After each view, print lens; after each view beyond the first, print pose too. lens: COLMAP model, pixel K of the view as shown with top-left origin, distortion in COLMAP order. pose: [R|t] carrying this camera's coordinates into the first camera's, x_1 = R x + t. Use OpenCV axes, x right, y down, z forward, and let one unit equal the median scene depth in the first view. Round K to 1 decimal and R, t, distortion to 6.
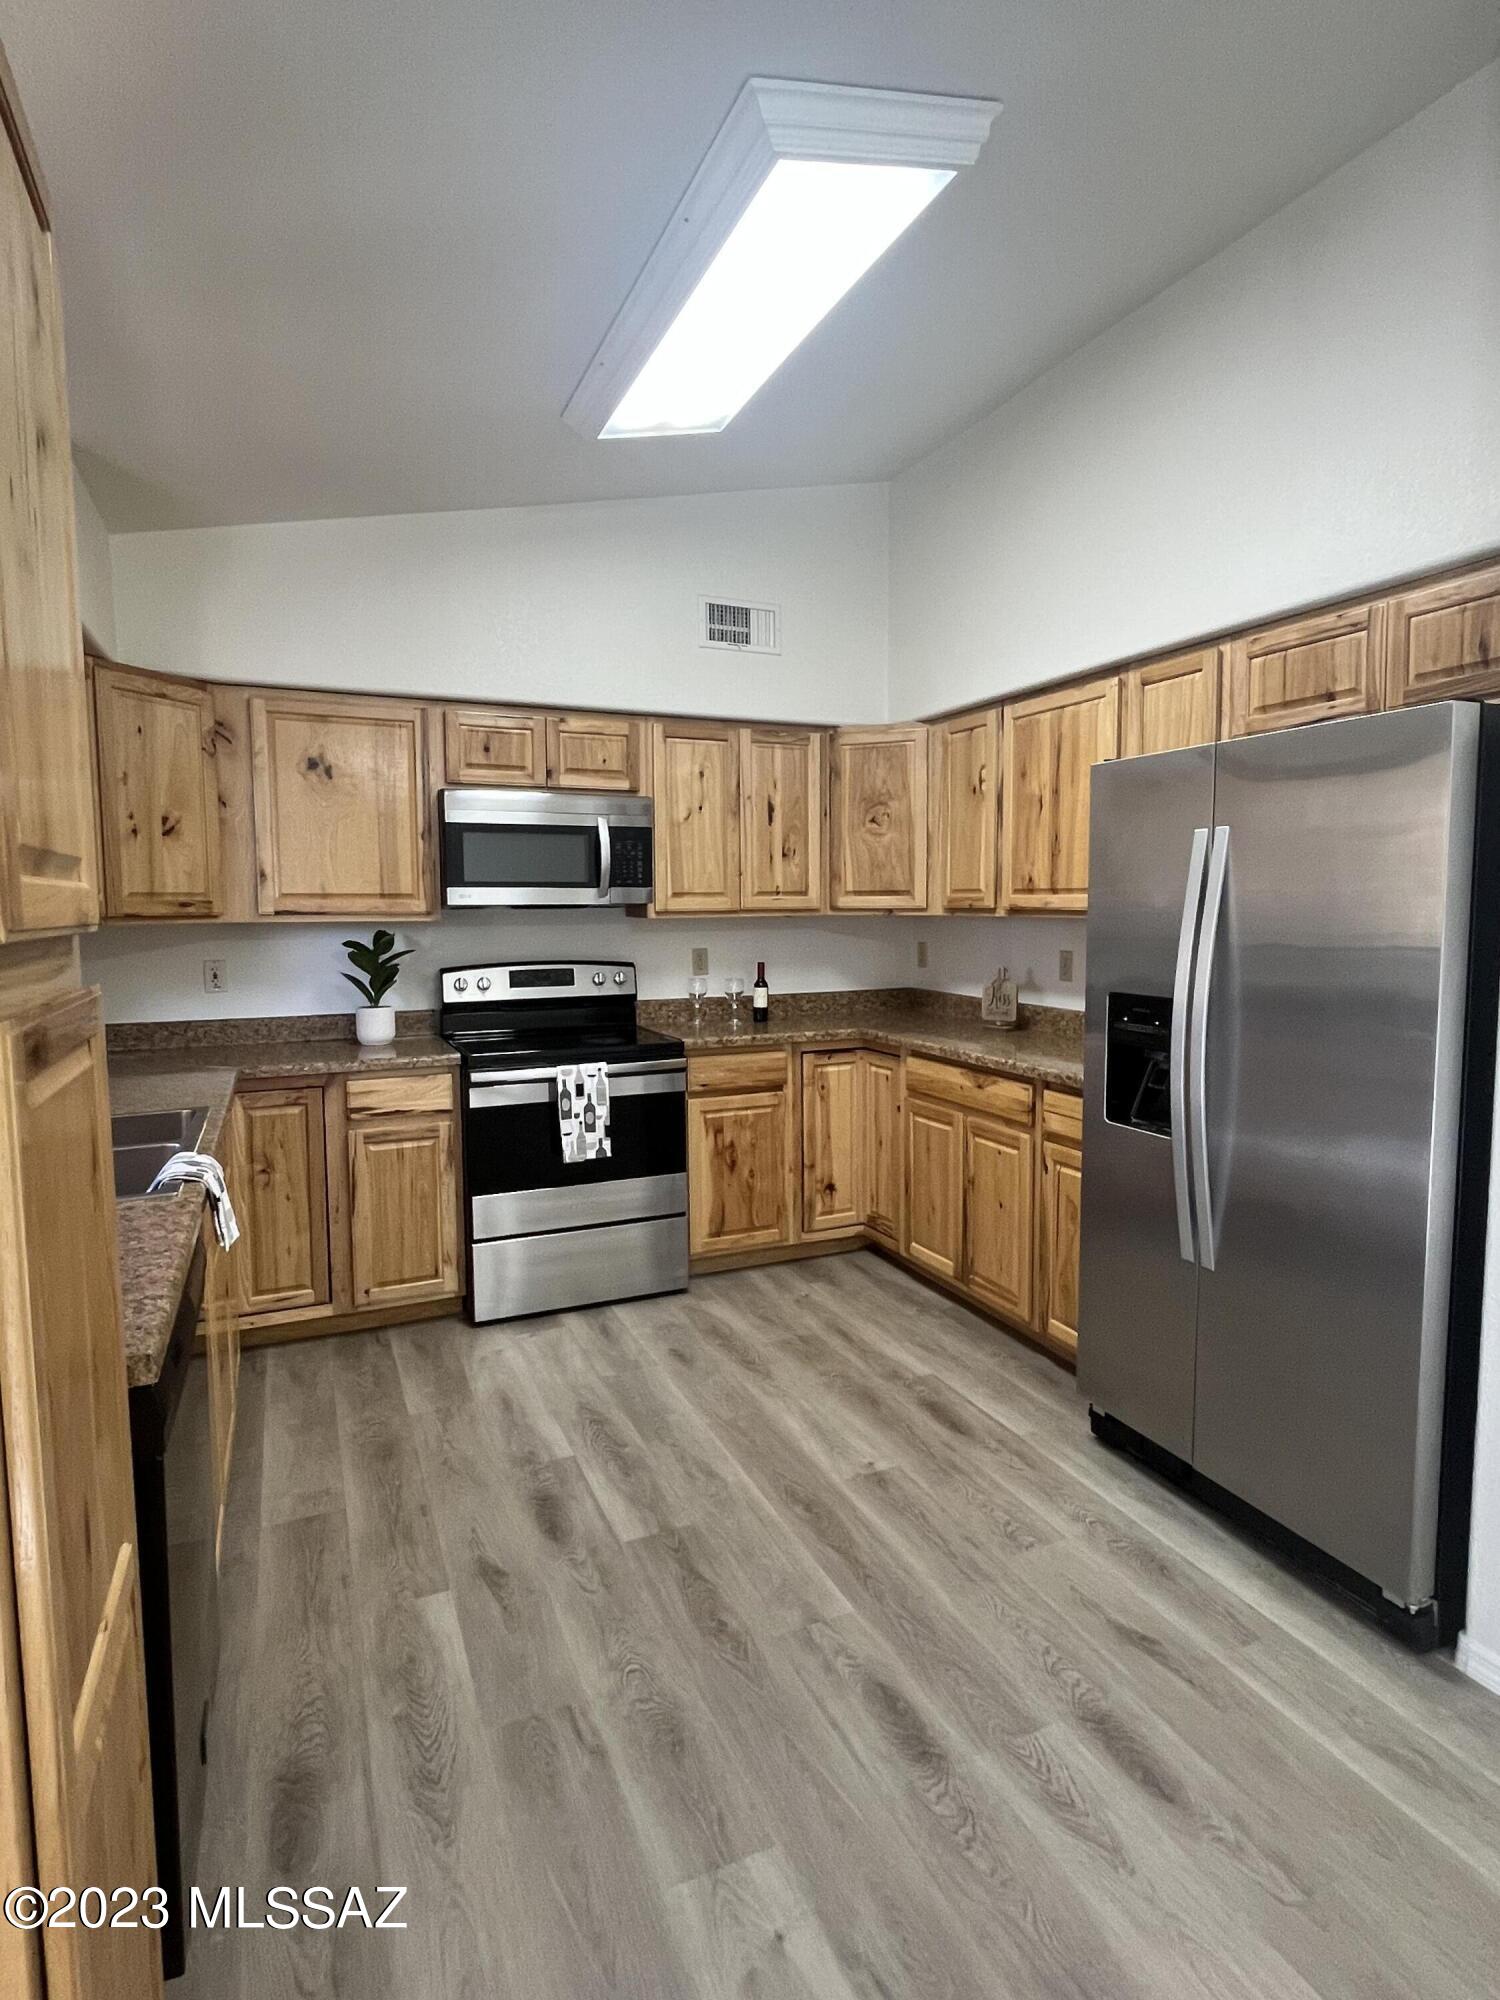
lens RADIAL K [[1049.8, 0, 757.8], [0, 1049.8, 991.6], [0, 0, 1]] dist [-0.001915, -0.000442]
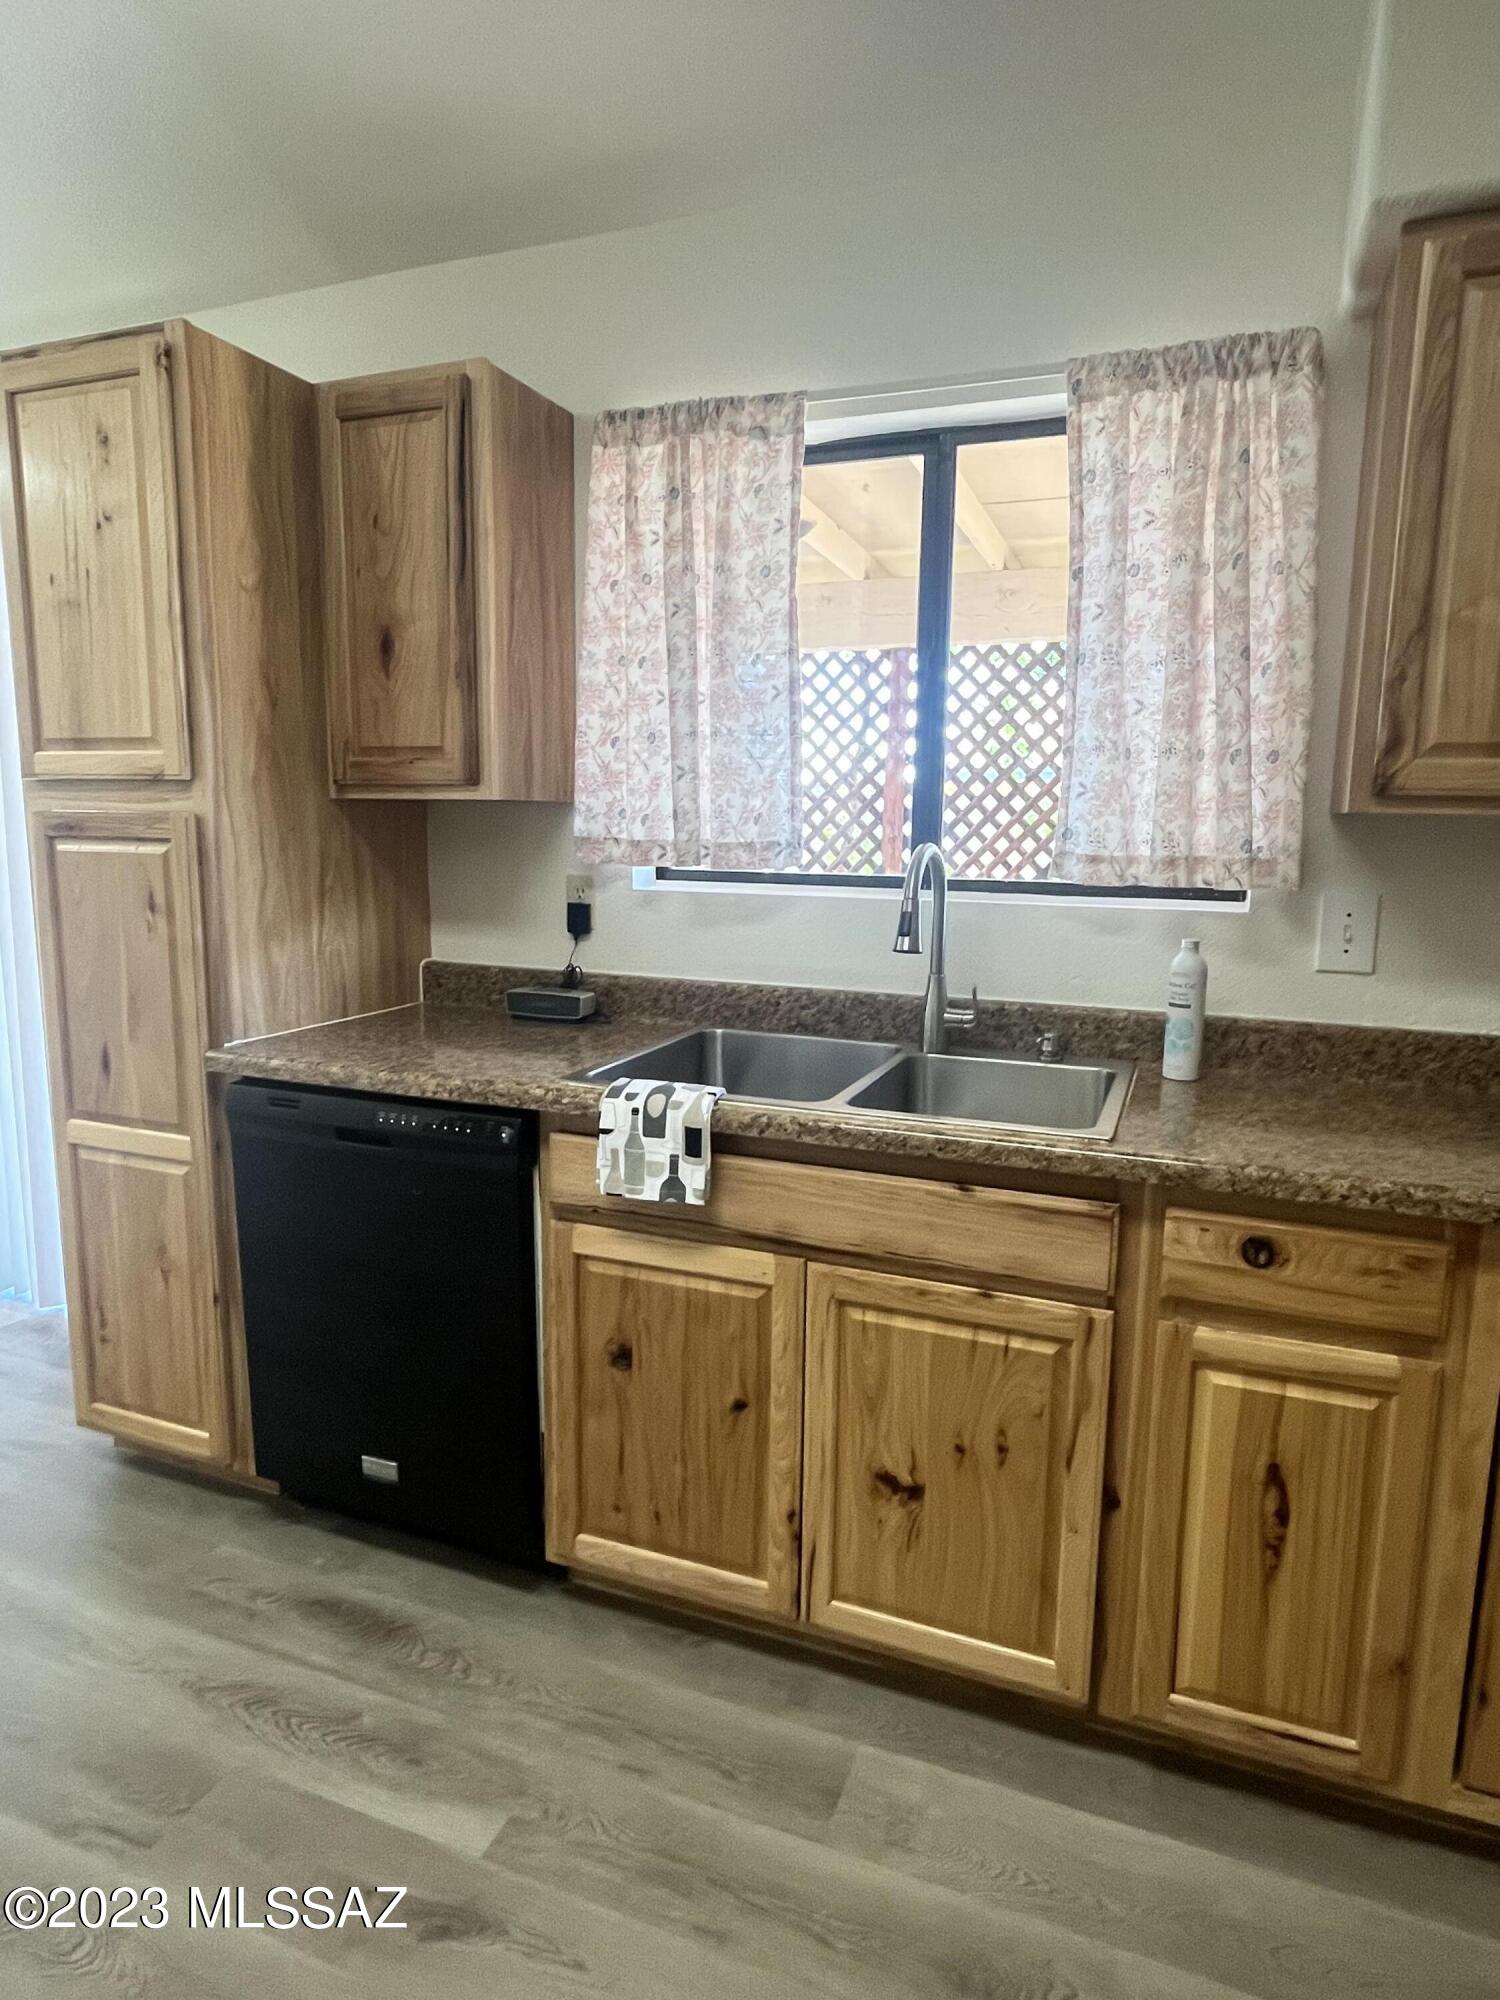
lens RADIAL K [[1141.9, 0, 760.4], [0, 1141.9, 991.8], [0, 0, 1]] dist [0.000253, 0.000192]
pose [[-0.708357, 0.102328, -0.698397, 0.007724], [-0.070630, 0.974195, 0.214374, -0.056624], [0.702311, 0.201181, -0.682851, 0.907225]]
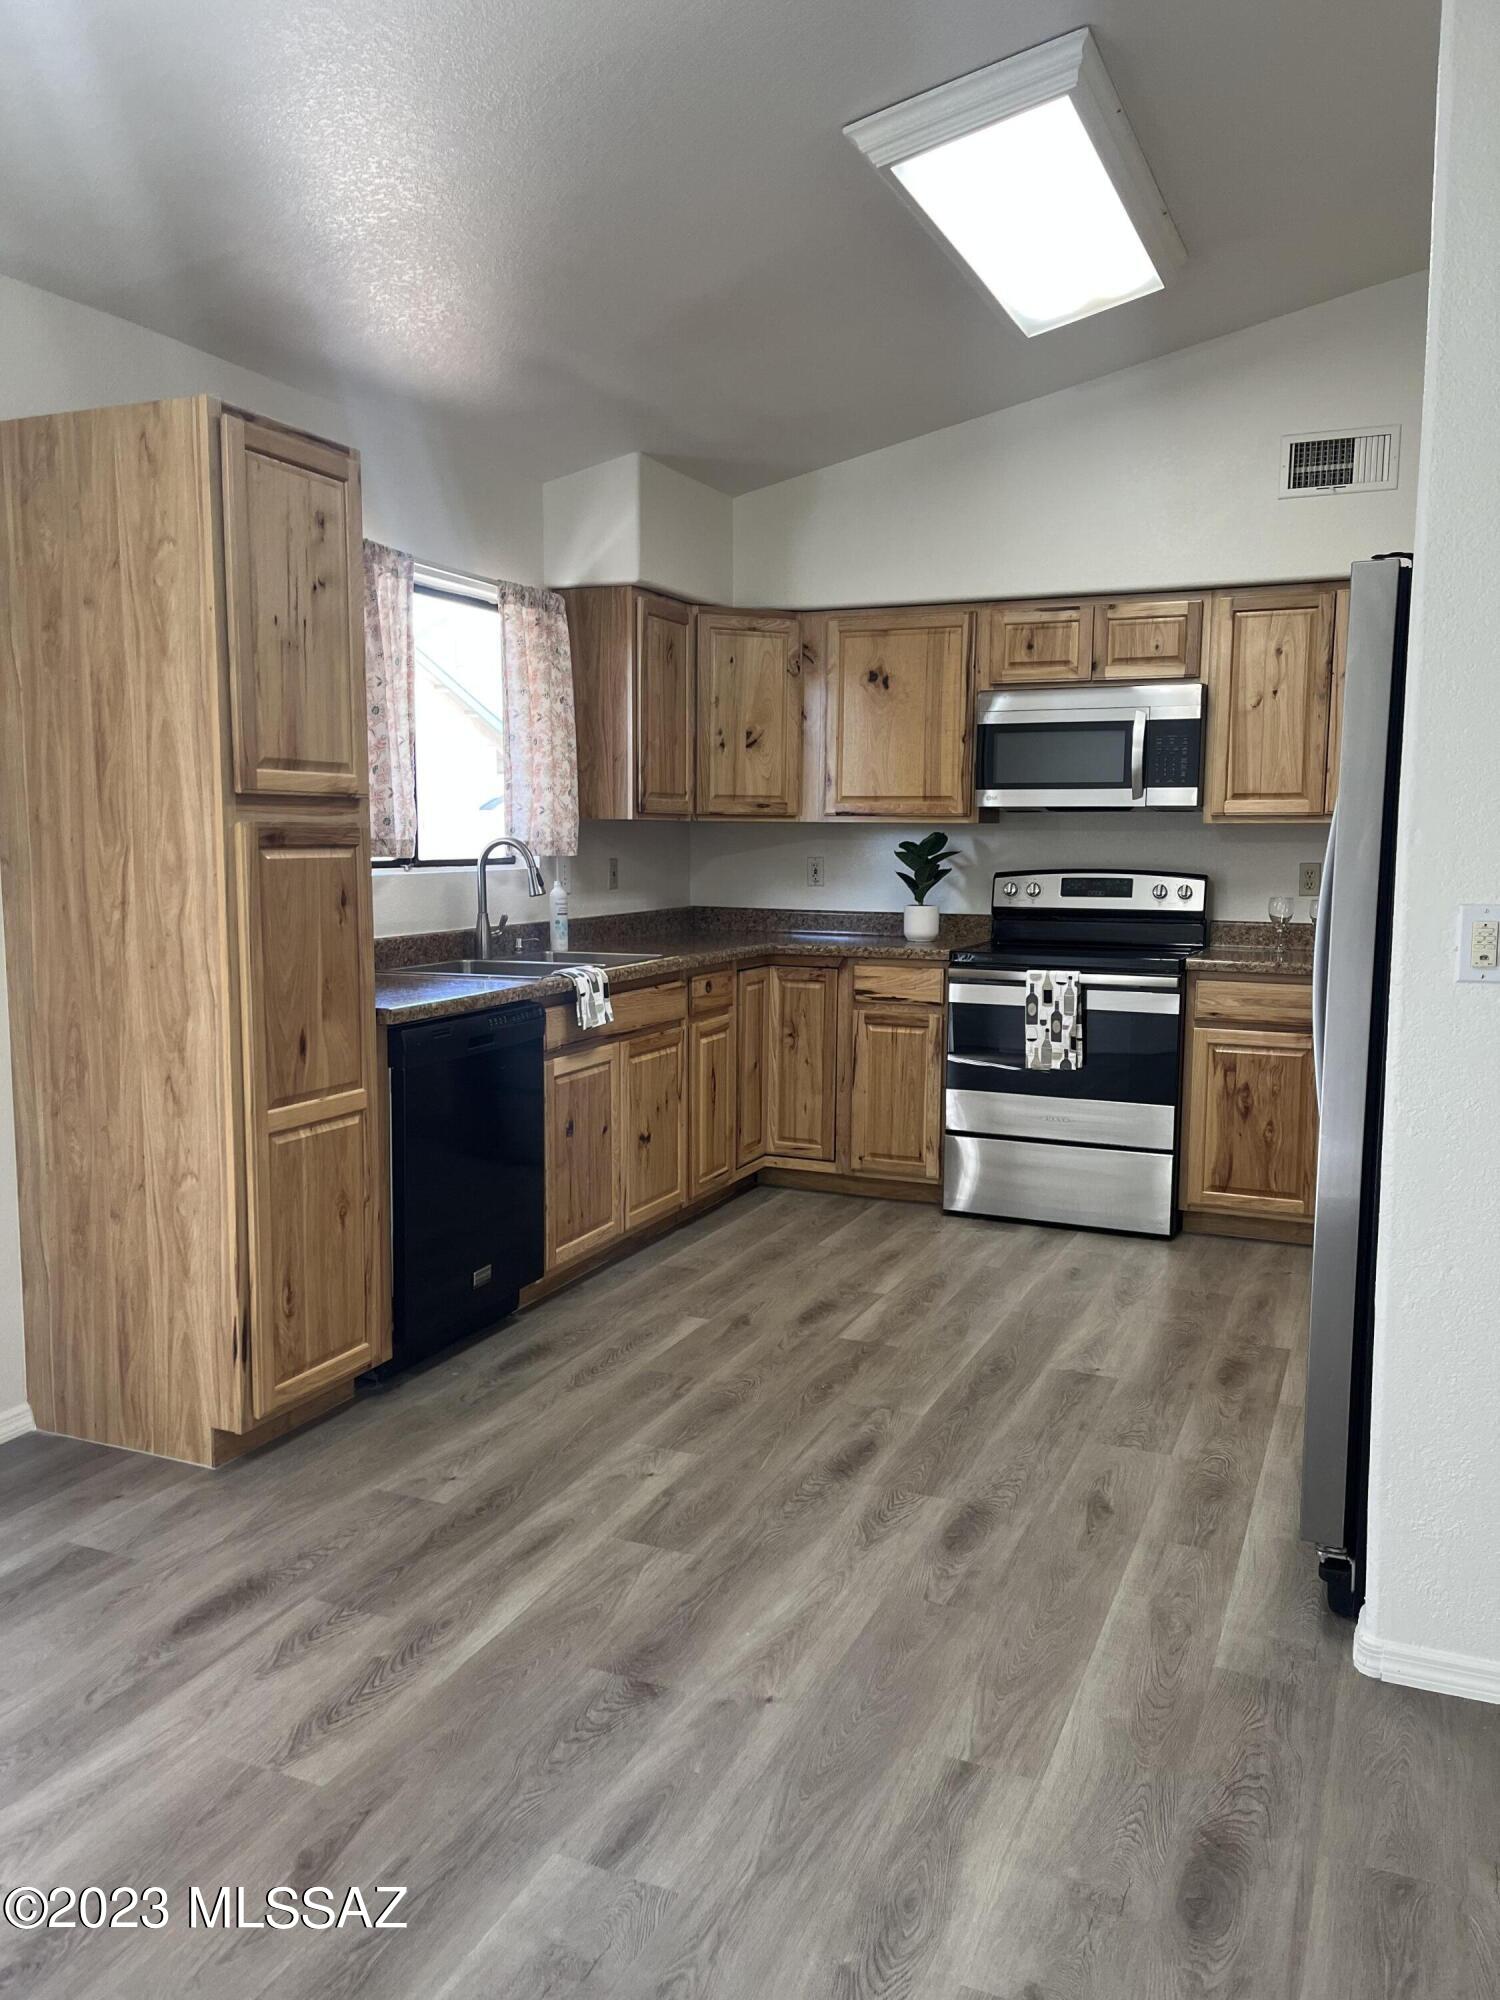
lens RADIAL K [[1510.6, 0, 745.6], [0, 1510.6, 1007.3], [0, 0, 1]] dist [0.084187, -0.118868]
pose [[0.670678, 0.097229, -0.735348, 0.675004], [-0.073306, 0.995207, 0.064729, 0.032915], [0.738117, 0.010493, 0.674591, -0.156588]]
